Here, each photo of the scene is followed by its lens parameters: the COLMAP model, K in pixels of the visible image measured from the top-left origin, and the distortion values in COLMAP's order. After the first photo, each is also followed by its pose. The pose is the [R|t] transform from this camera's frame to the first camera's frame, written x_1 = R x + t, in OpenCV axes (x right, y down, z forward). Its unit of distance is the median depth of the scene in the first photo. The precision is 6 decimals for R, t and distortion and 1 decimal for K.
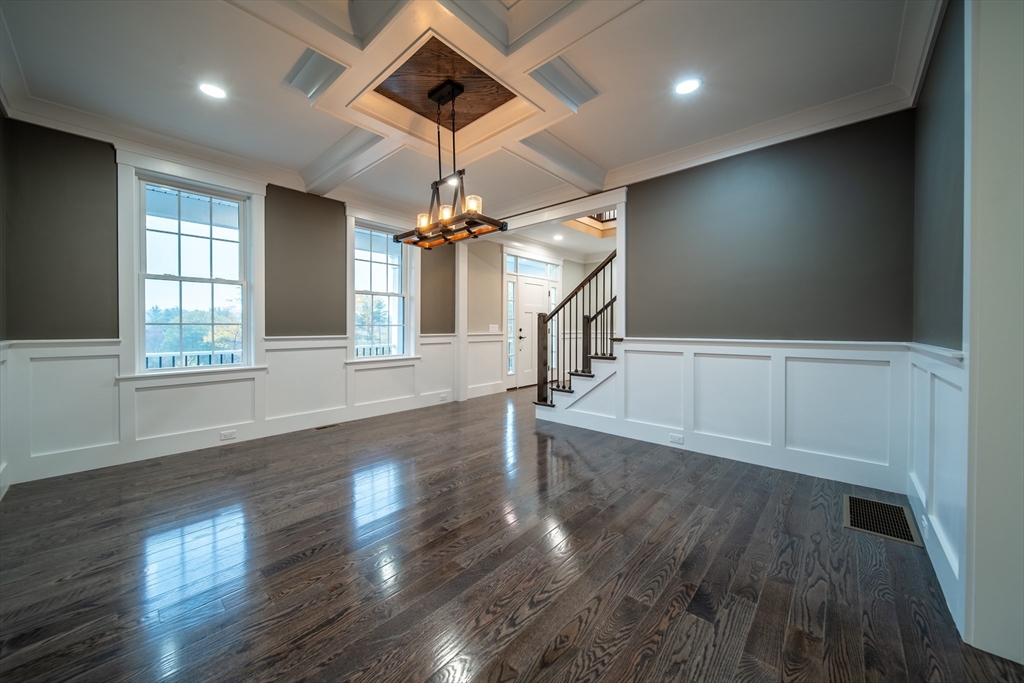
lens RADIAL K [[370.0, 0, 501.0], [0, 370.0, 331.2], [0, 0, 1]] dist [-0.001530, -0.000272]
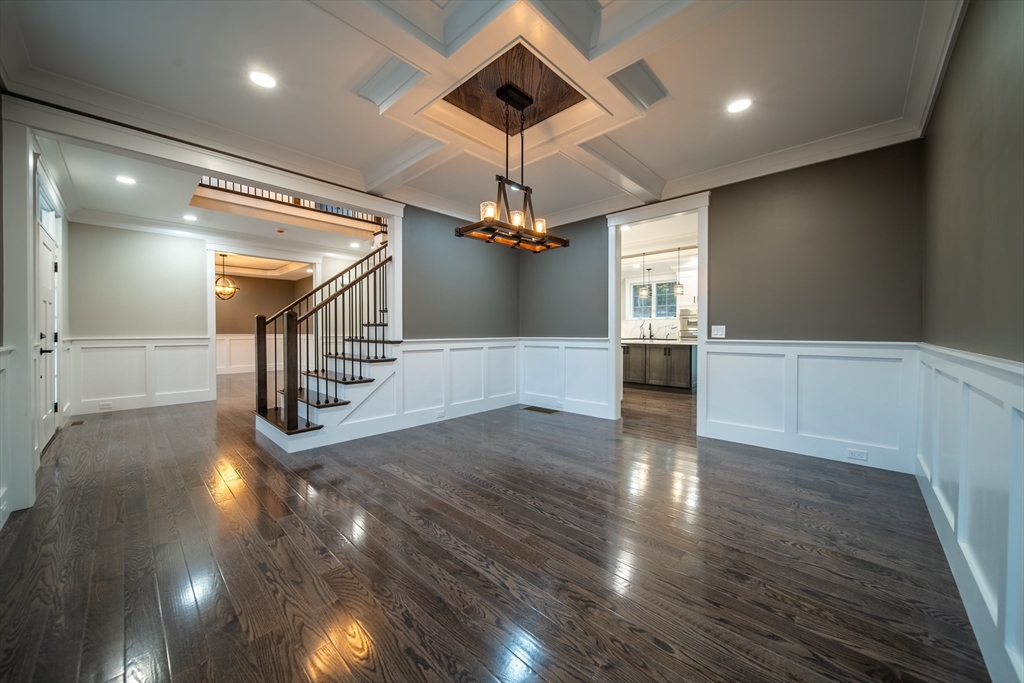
lens RADIAL K [[368.4, 0, 512.0], [0, 368.4, 336.5], [0, 0, 1]] dist [-0.000459, -0.000007]
pose [[0.013027, -0.017355, 0.999765, -0.970447], [0.009391, 0.999807, 0.017233, -0.010114], [-0.999871, 0.009164, 0.013188, 0.833358]]
